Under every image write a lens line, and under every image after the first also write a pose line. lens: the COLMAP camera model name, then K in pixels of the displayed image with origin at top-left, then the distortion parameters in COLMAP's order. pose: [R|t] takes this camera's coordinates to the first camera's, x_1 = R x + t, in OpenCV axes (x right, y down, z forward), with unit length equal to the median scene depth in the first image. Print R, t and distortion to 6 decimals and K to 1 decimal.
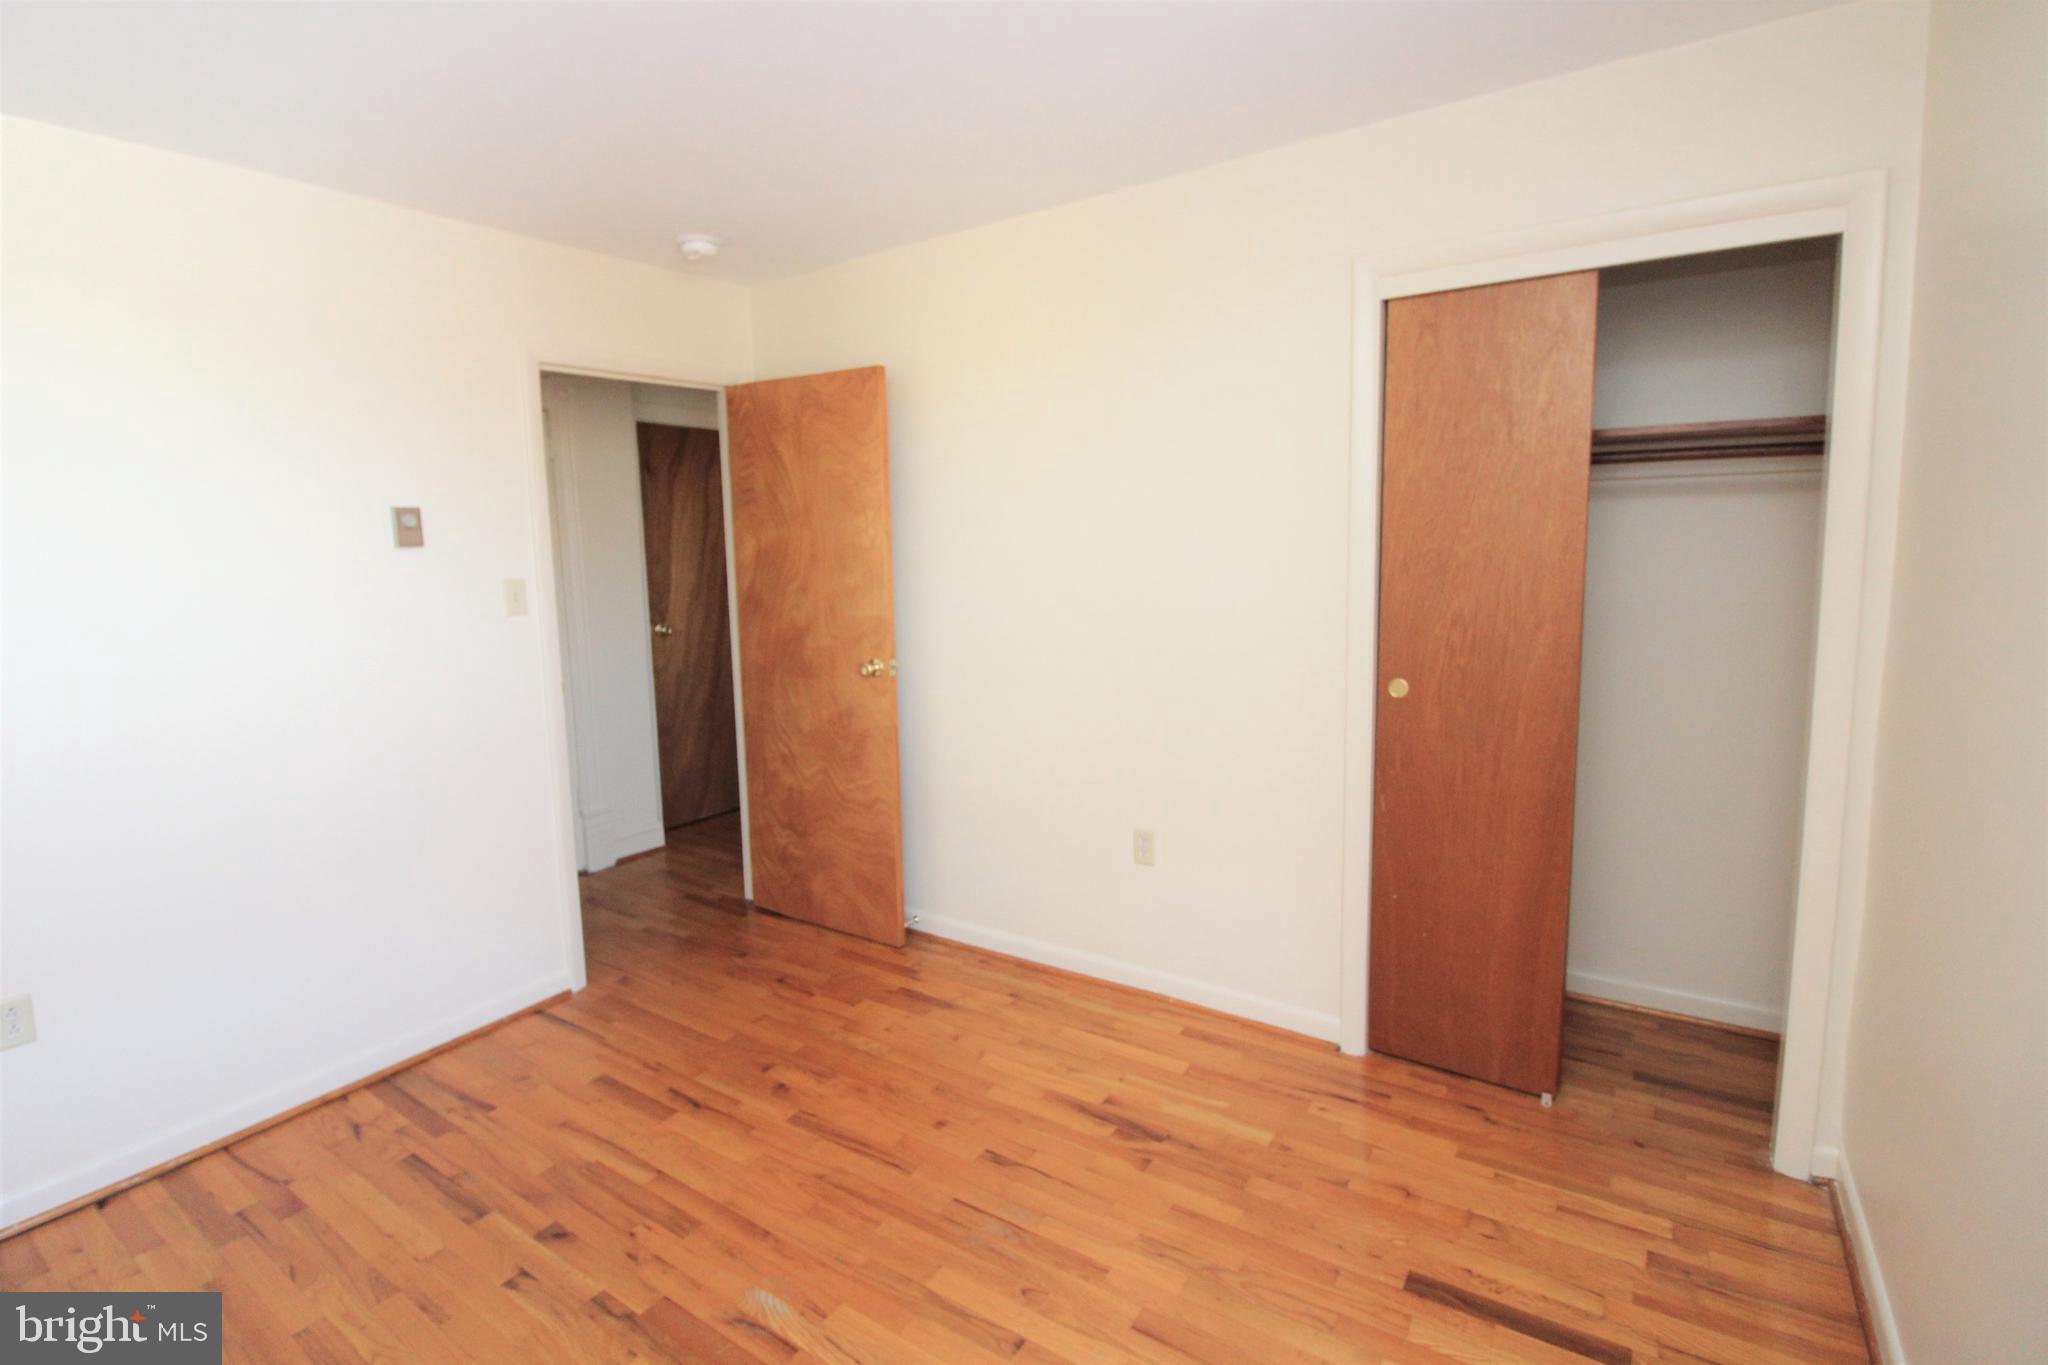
lens RADIAL K [[946.3, 0, 1017.4], [0, 946.3, 657.0], [0, 0, 1]] dist [-0.000437, -0.014753]
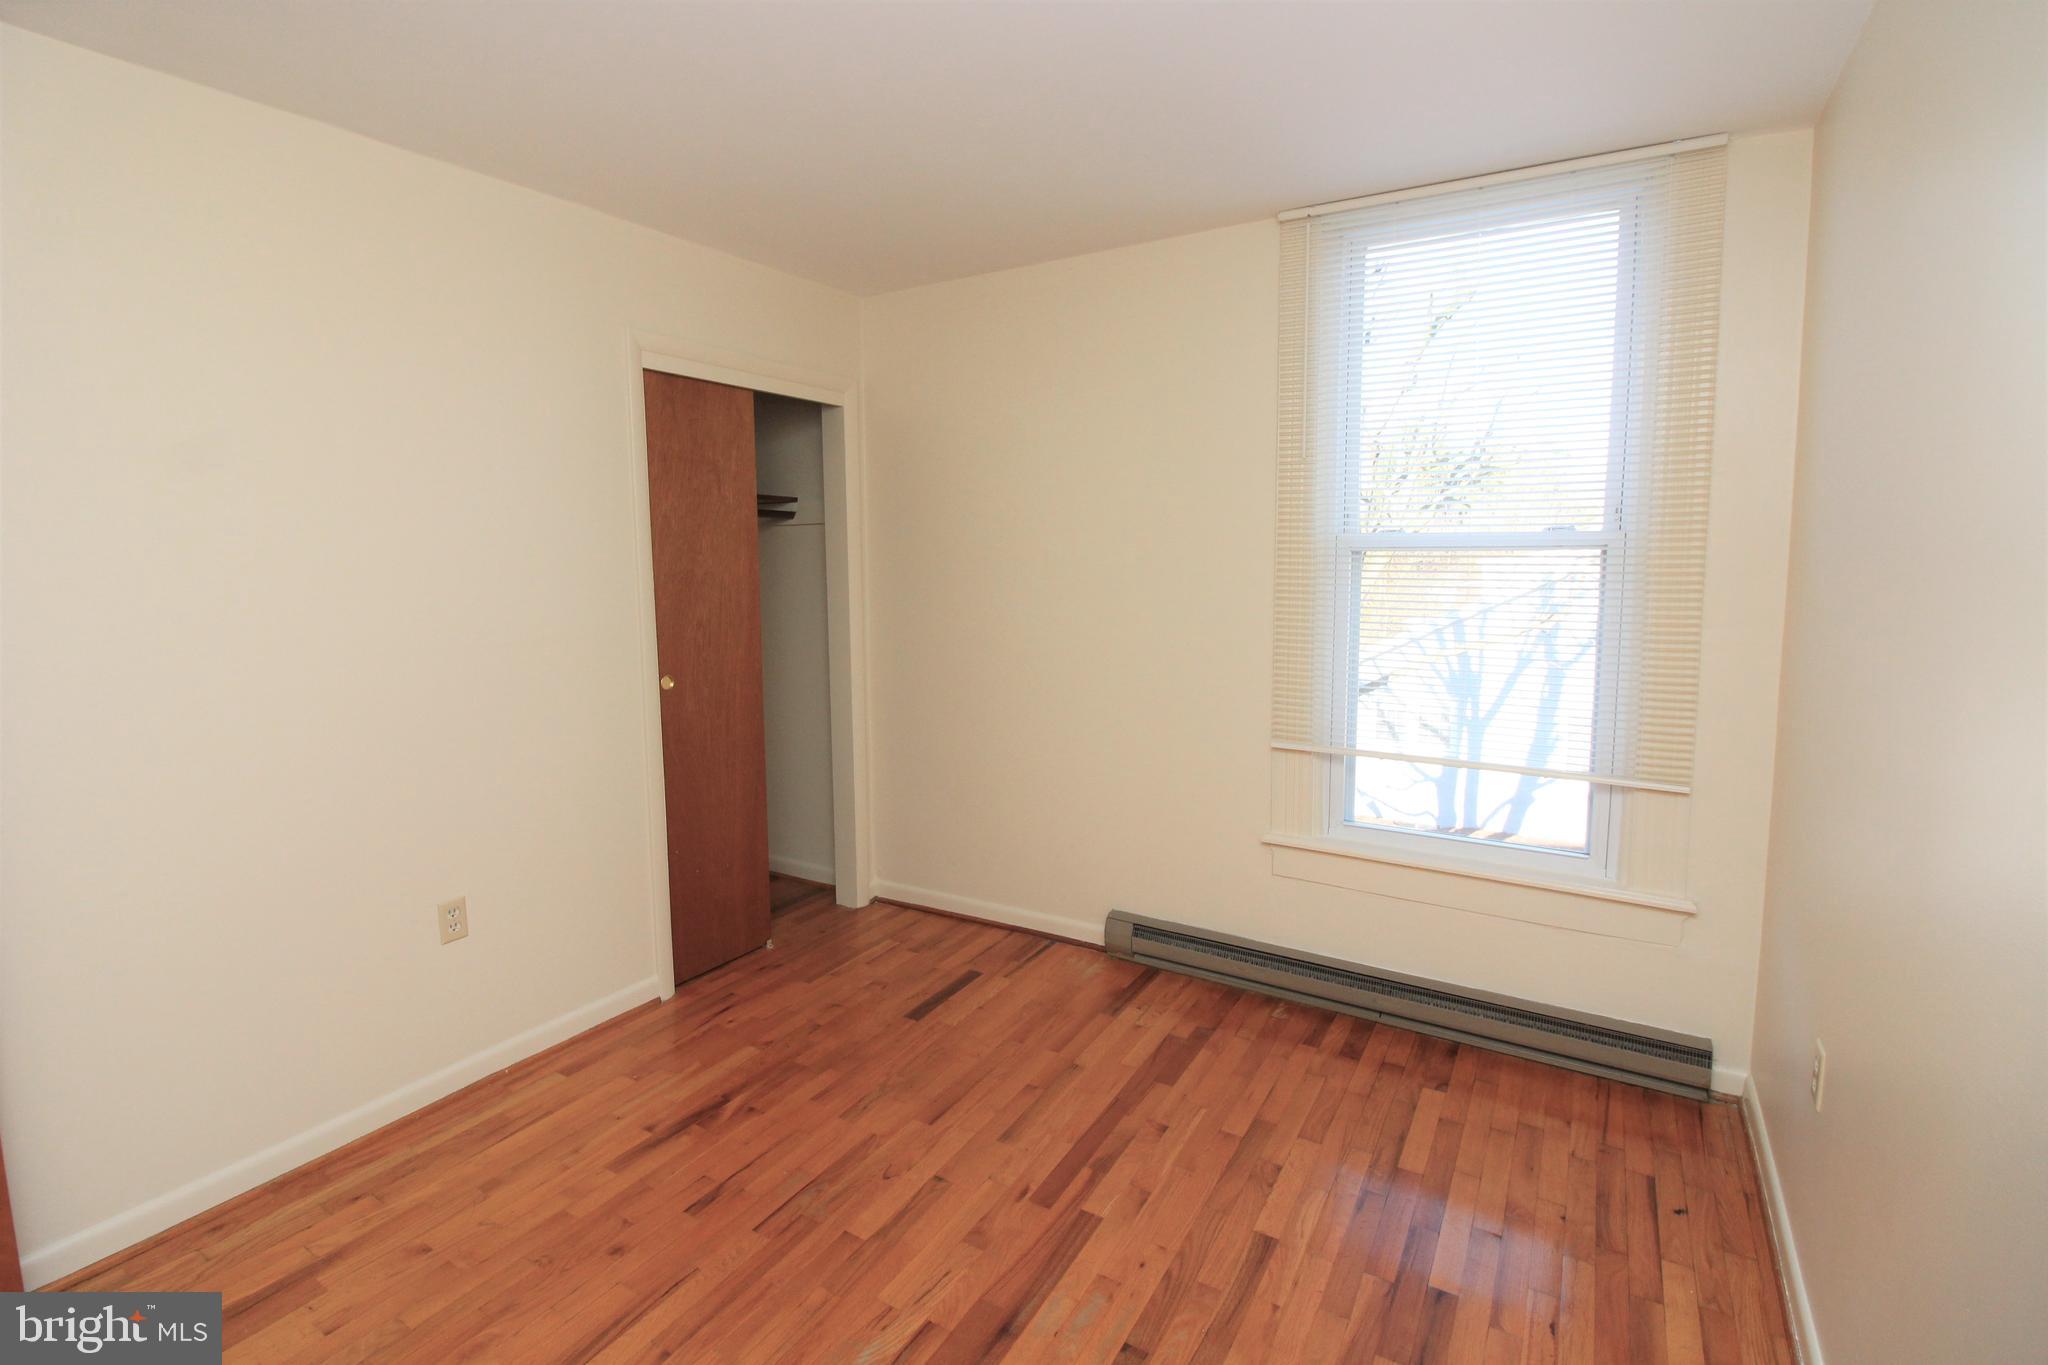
lens RADIAL K [[946.3, 0, 1017.4], [0, 946.3, 657.0], [0, 0, 1]] dist [-0.000437, -0.014753]
pose [[-0.052798, -0.082191, 0.995217, -0.970880], [0.128866, 0.987713, 0.088408, -0.058632], [-0.990255, 0.132918, -0.041557, 0.672919]]
